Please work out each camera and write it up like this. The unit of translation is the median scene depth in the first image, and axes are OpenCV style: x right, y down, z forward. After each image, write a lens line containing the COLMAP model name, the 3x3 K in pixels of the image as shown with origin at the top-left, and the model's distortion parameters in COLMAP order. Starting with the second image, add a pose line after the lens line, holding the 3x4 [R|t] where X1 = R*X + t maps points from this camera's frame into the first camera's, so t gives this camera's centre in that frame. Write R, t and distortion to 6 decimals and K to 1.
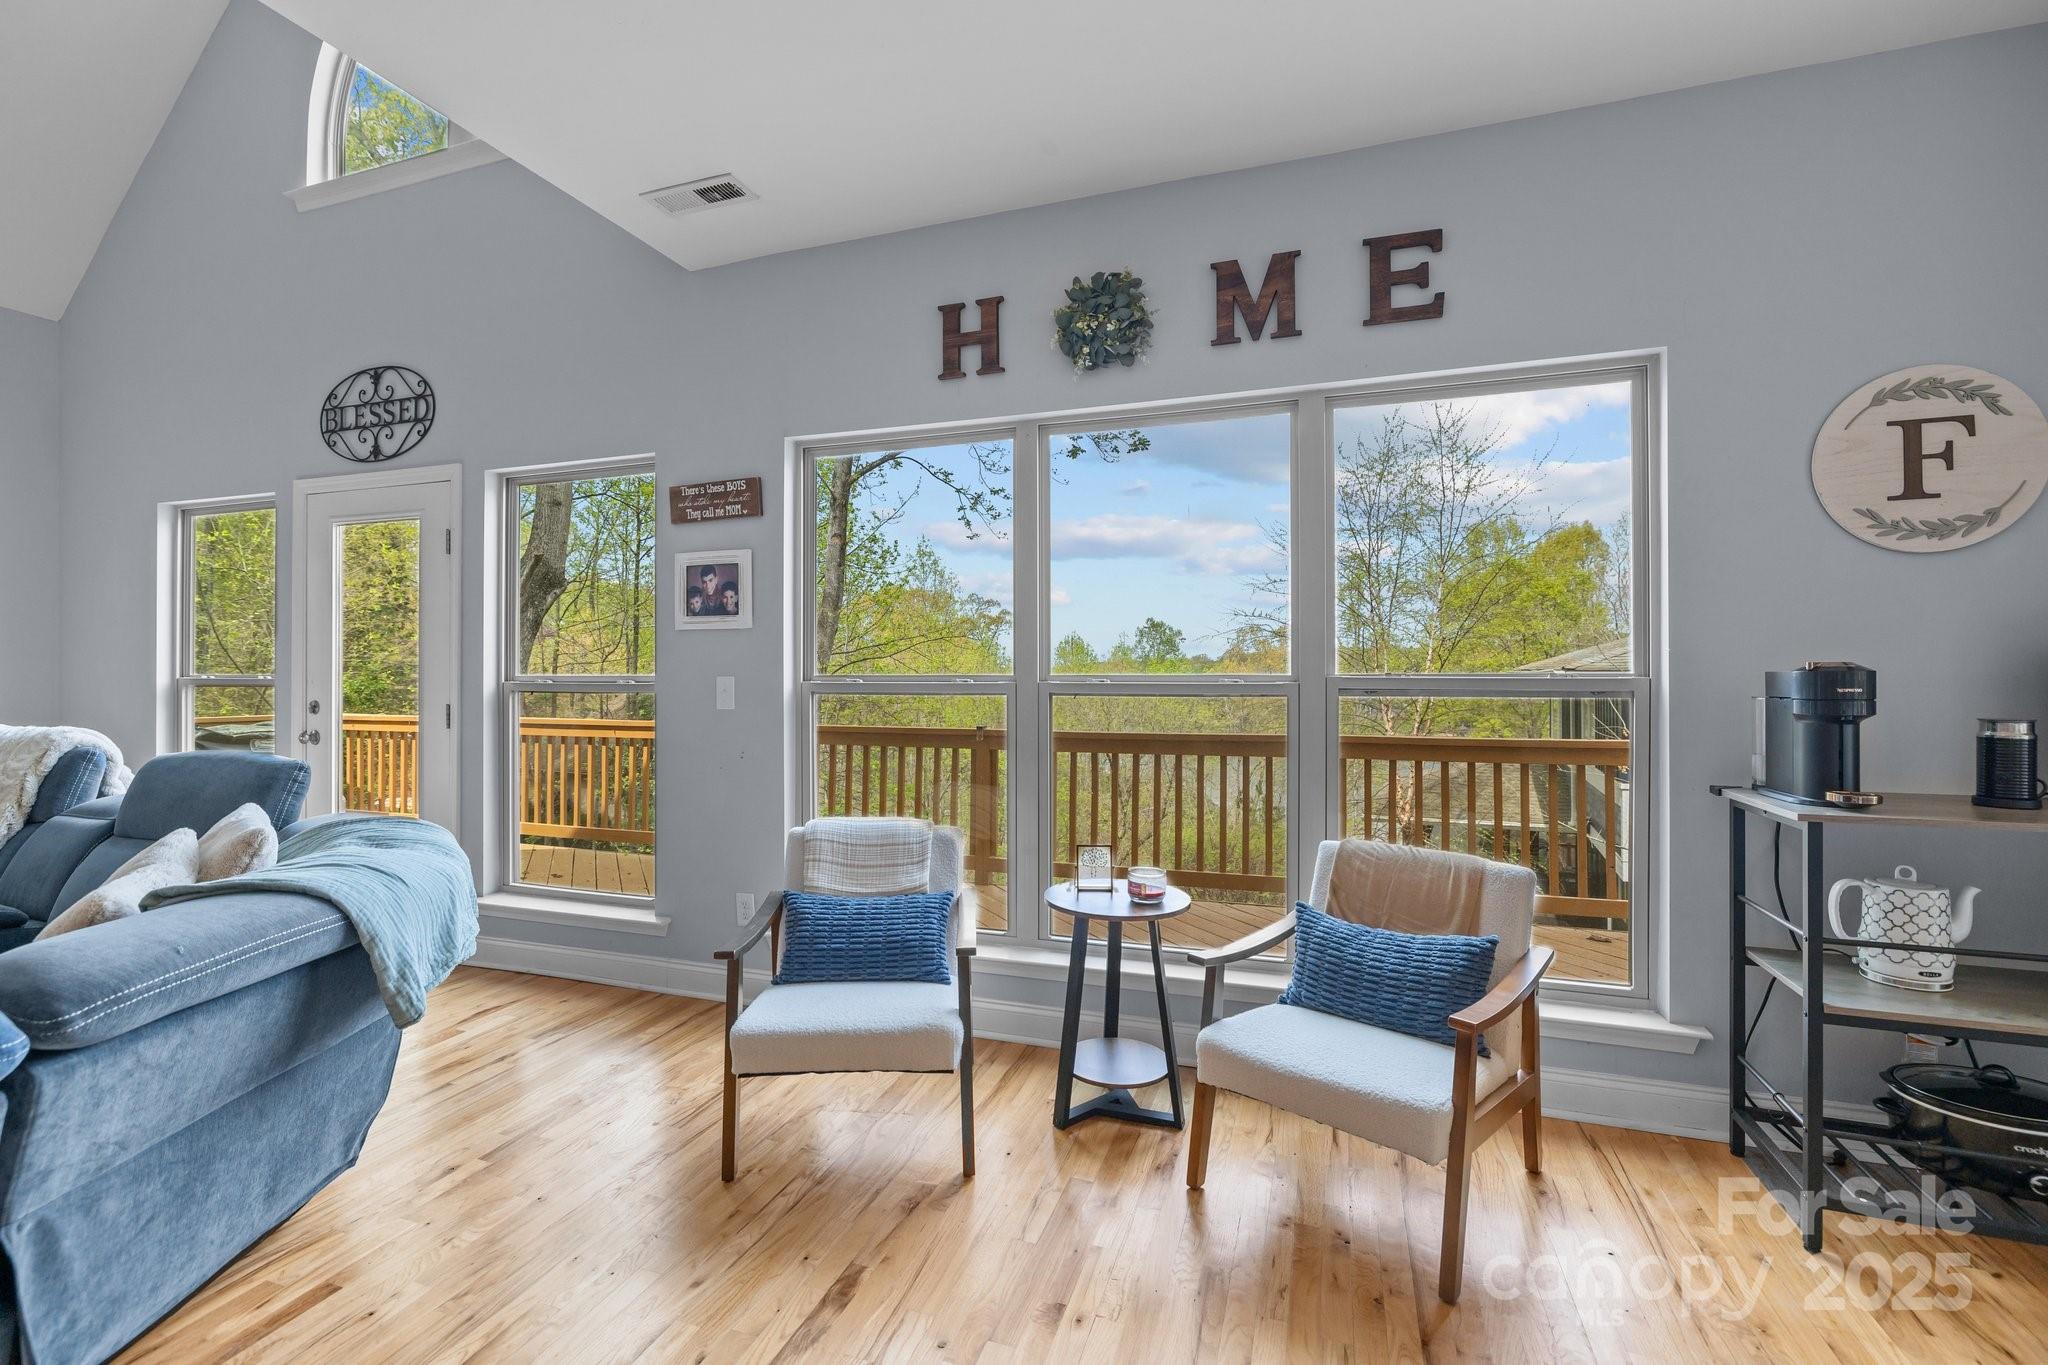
lens RADIAL K [[901.0, 0, 1004.4], [0, 901.0, 673.3], [0, 0, 1]] dist [-0.006859, -0.000027]
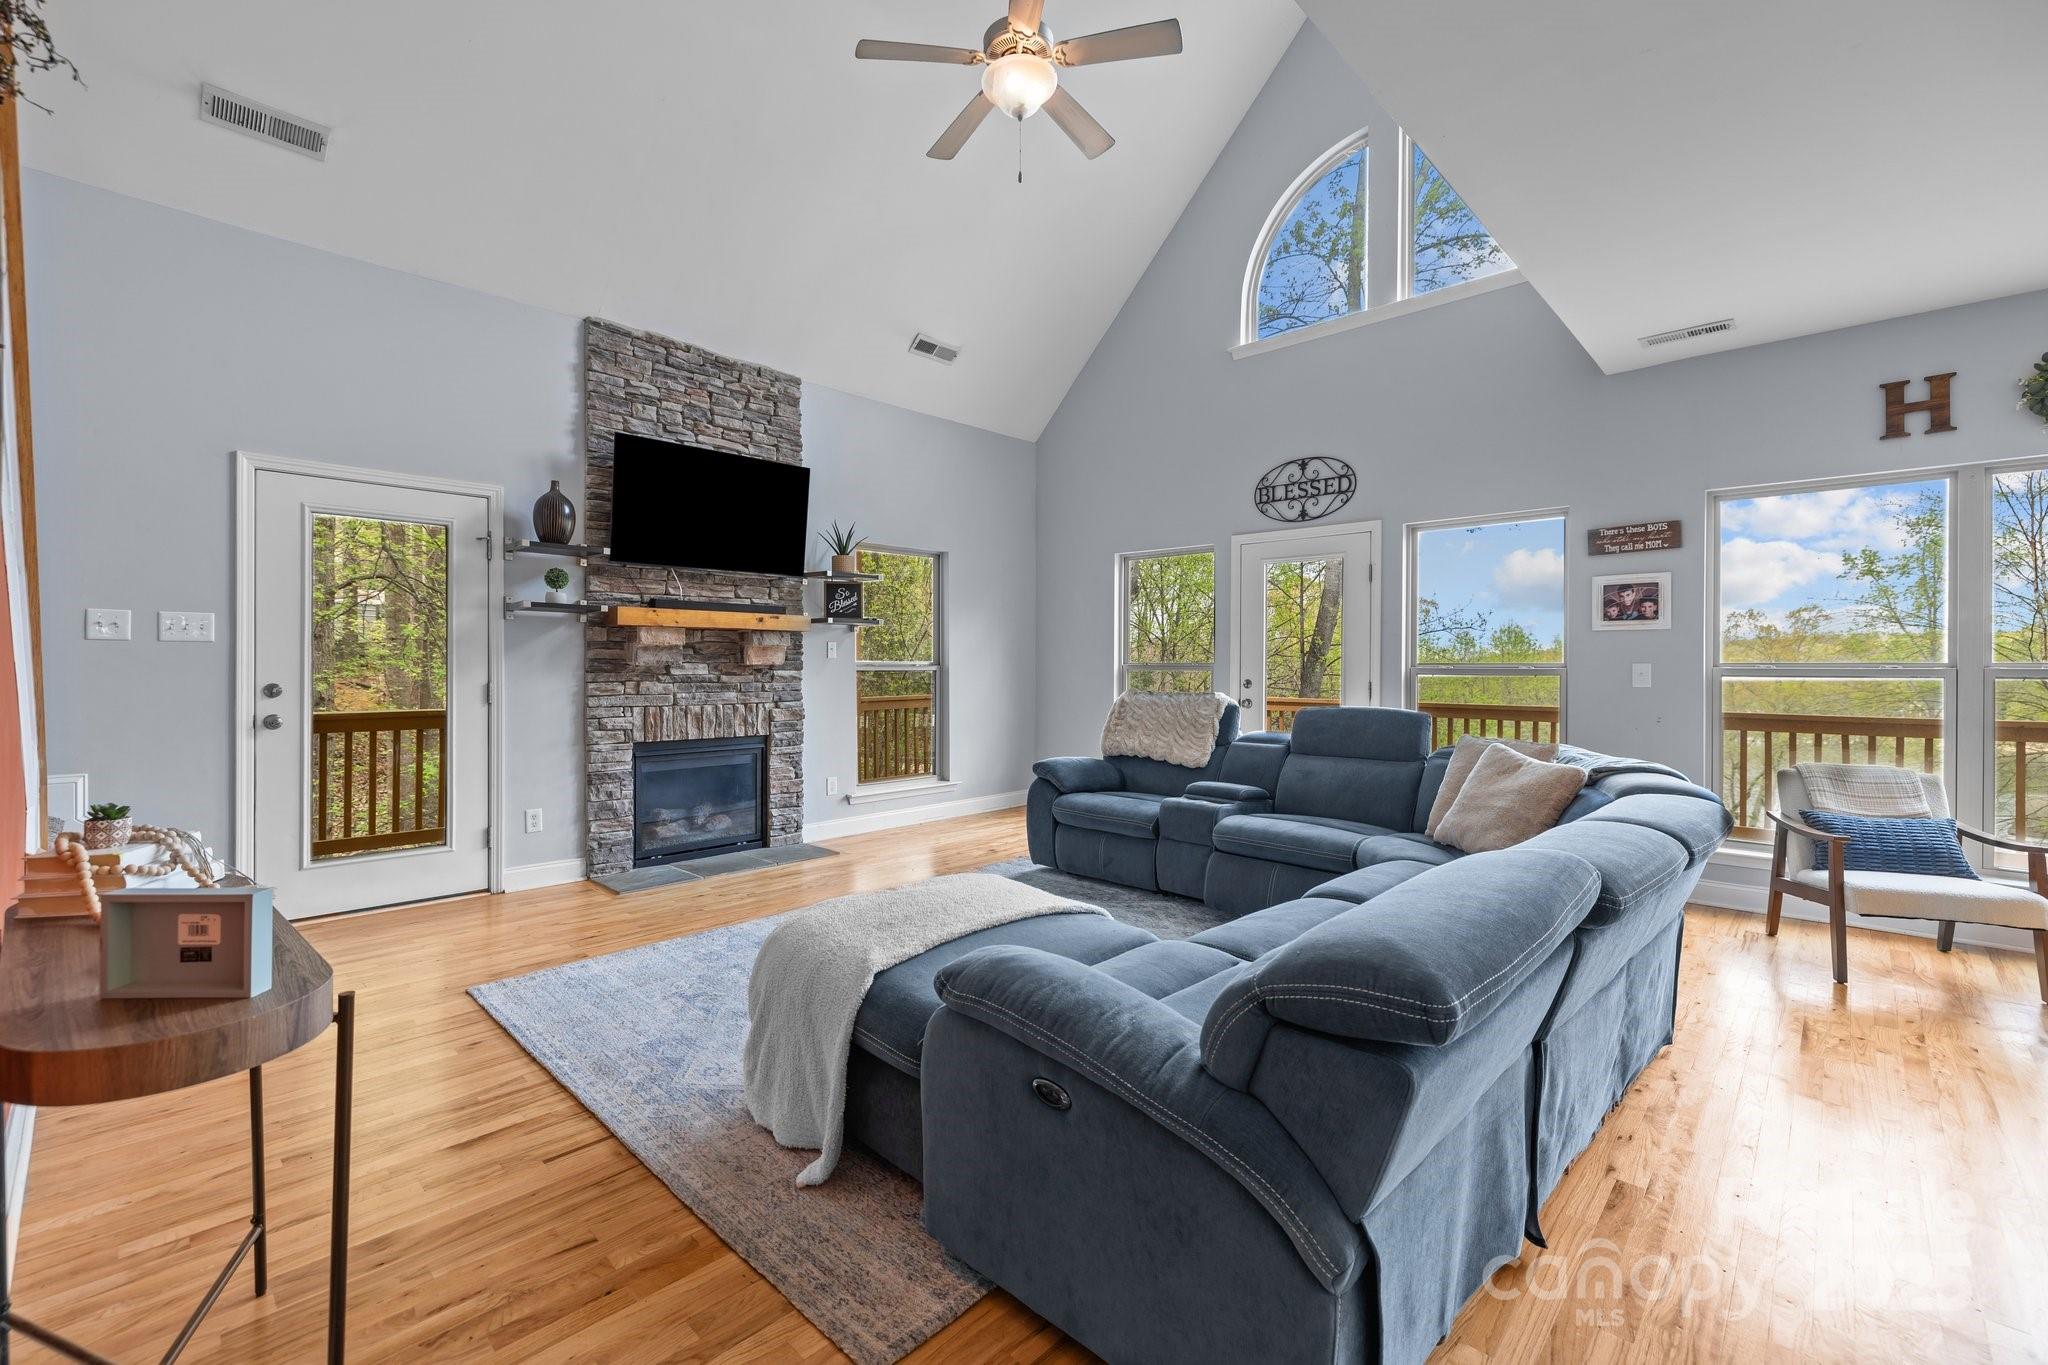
lens RADIAL K [[866.7, 0, 1007.3], [0, 866.7, 666.0], [0, 0, 1]] dist [-0.001007, -0.000274]
pose [[0.910800, 0.003840, -0.412831, -0.905420], [-0.002875, 0.999991, 0.002959, 0.008062], [0.412839, -0.001508, 0.910803, -0.875421]]
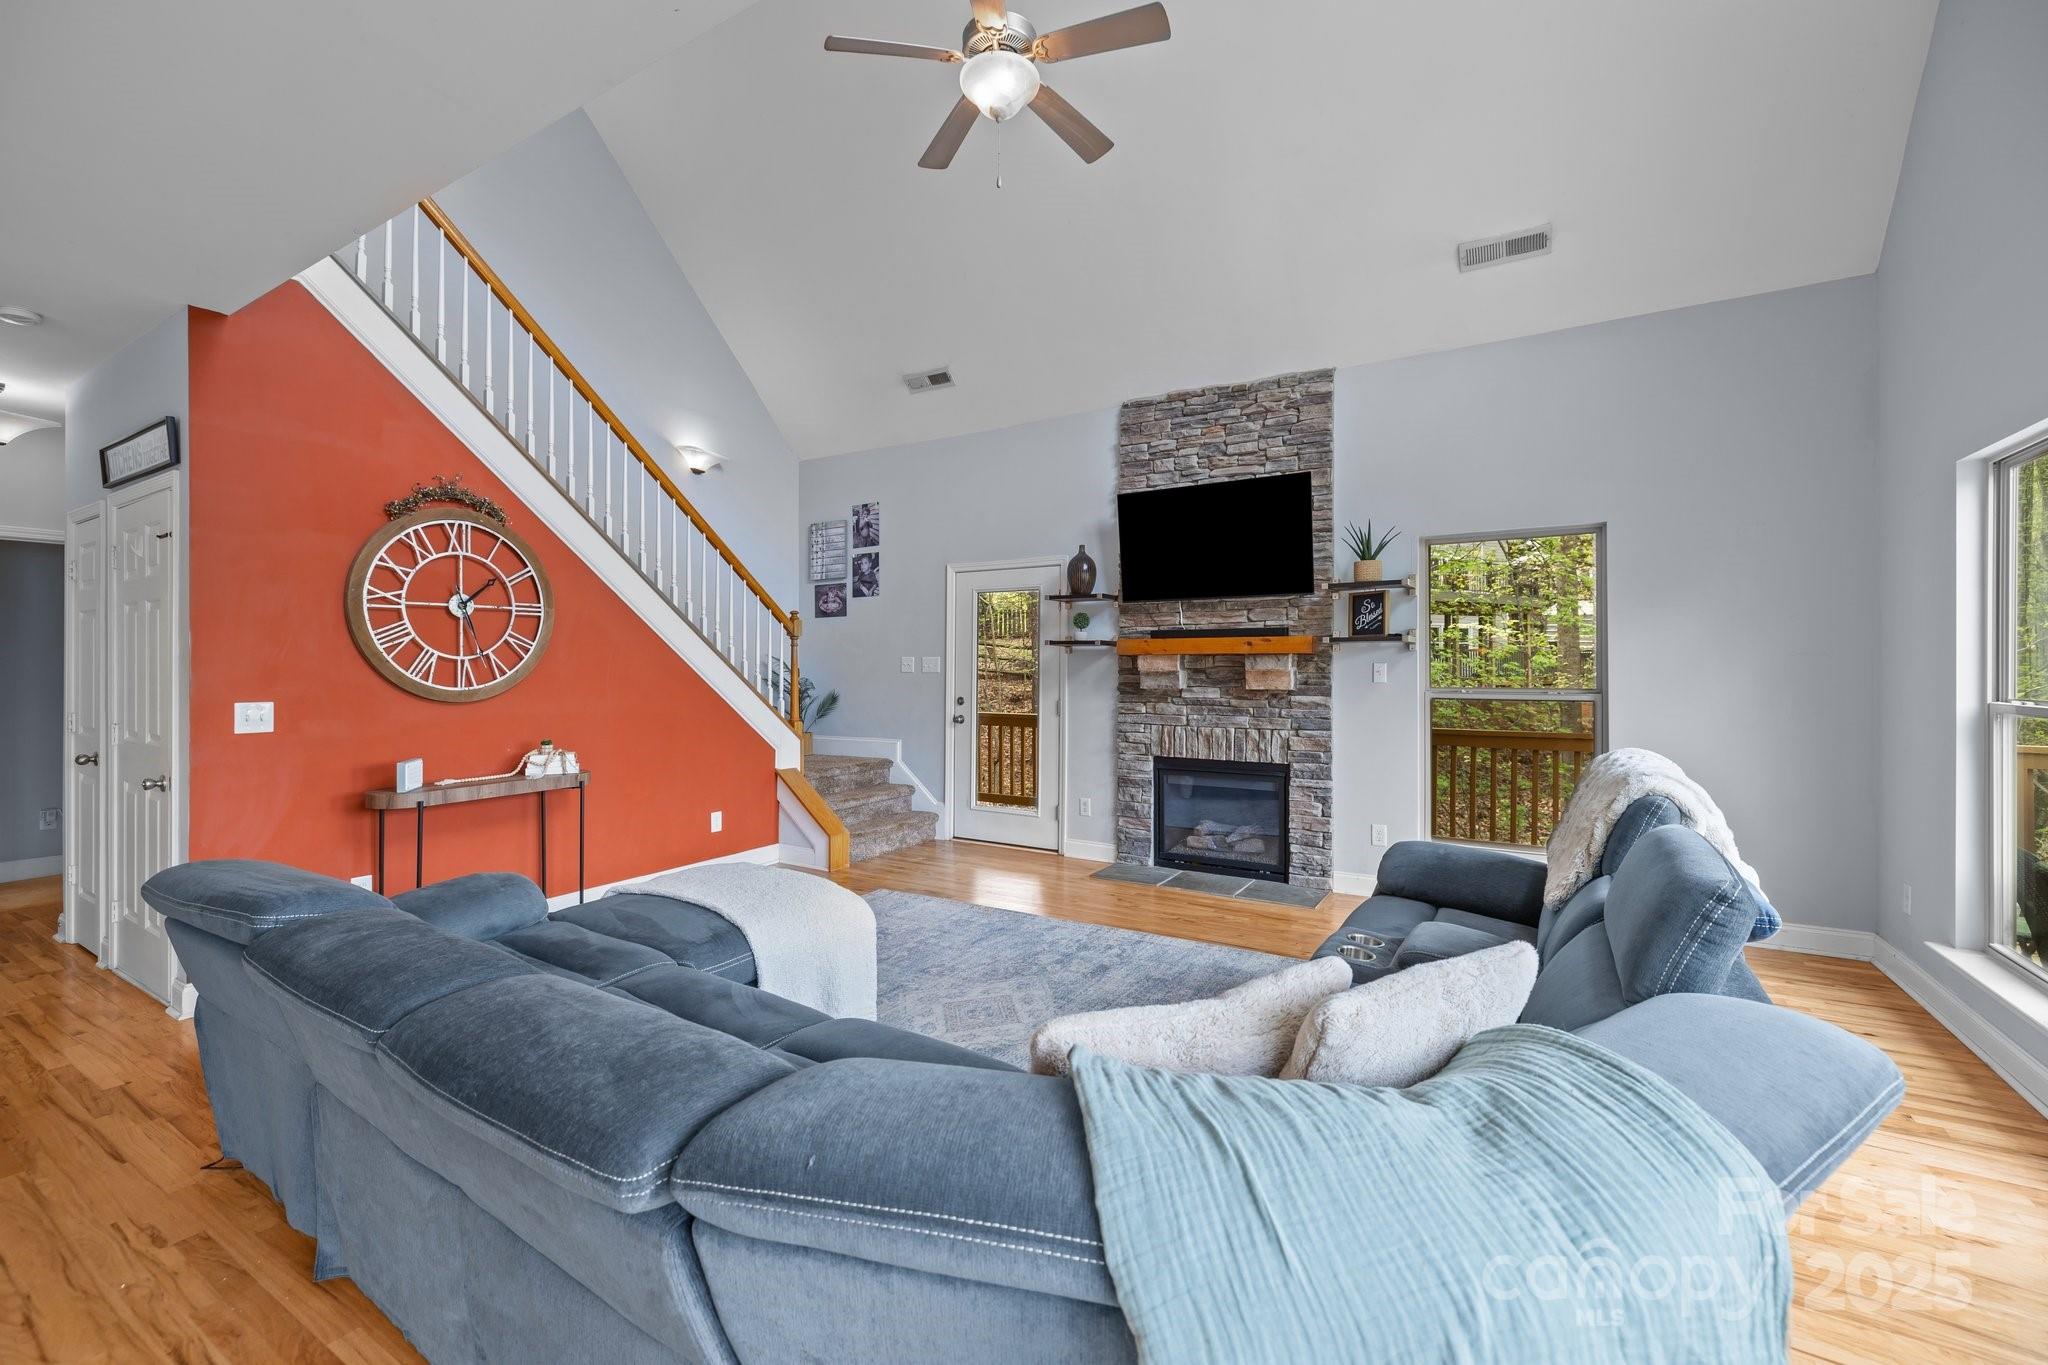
lens RADIAL K [[866.7, 0, 1007.3], [0, 866.7, 666.0], [0, 0, 1]] dist [-0.001007, -0.000274]
pose [[-0.212530, -0.000903, -0.977154, -0.167931], [0.001162, 0.999999, -0.001176, -0.043935], [0.977154, -0.001386, -0.212529, 0.733233]]
